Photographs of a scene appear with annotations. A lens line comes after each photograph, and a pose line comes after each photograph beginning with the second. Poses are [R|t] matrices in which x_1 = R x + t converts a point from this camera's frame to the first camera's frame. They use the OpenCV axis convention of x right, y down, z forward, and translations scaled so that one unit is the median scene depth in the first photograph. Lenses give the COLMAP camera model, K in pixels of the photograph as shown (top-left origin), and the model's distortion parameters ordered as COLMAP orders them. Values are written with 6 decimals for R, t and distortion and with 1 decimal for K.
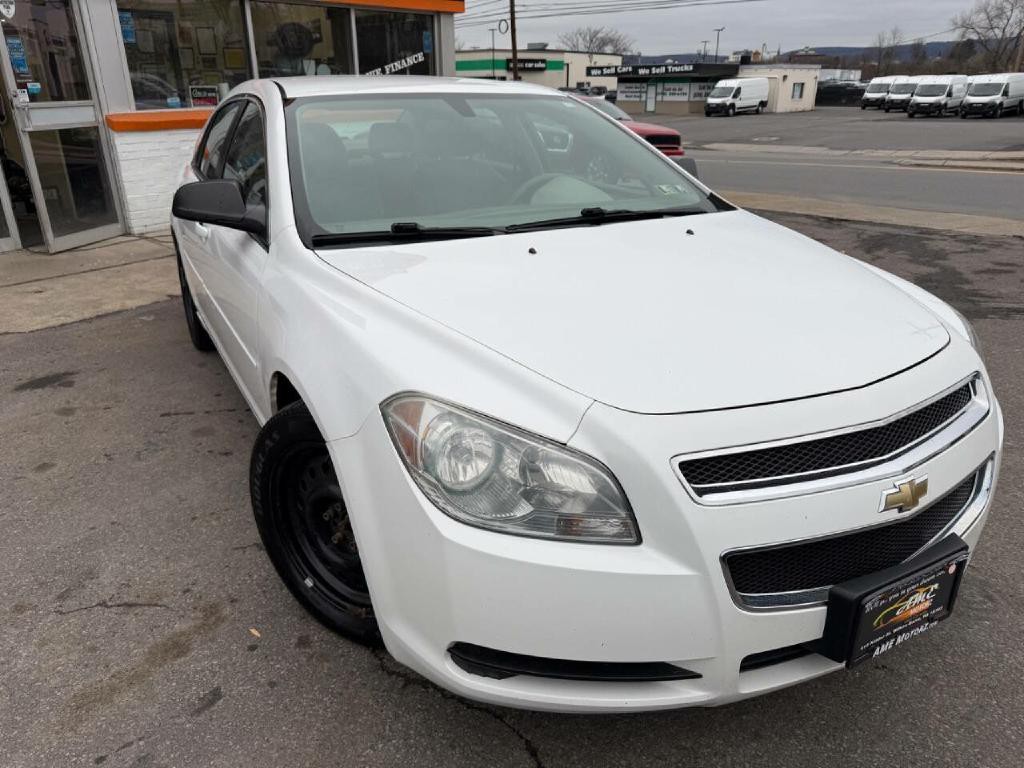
lens RADIAL K [[716.1, 0, 508.3], [0, 716.1, 385.8], [0, 0, 1]] dist [0.013721, -0.023554]
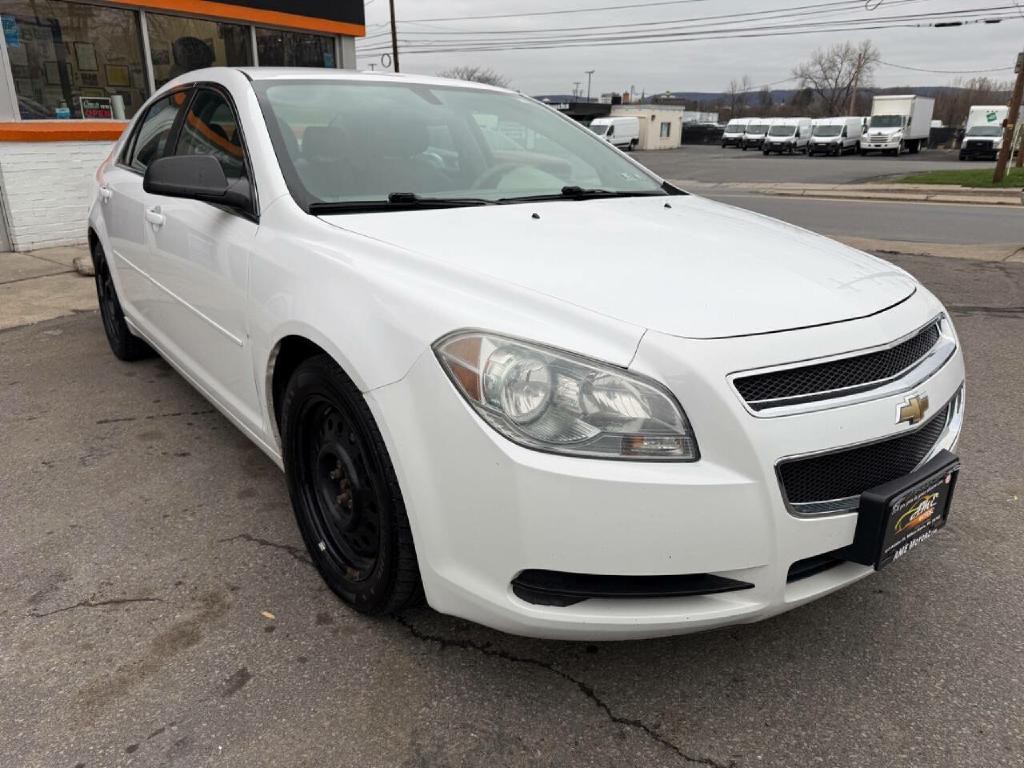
lens RADIAL K [[710.2, 0, 516.0], [0, 710.2, 381.3], [0, 0, 1]] dist [0.024715, -0.030780]
pose [[0.986581, -0.035177, 0.159437, -0.153182], [0.042375, 0.998220, -0.041976, 0.079987], [-0.157677, 0.048169, 0.986315, -0.003321]]
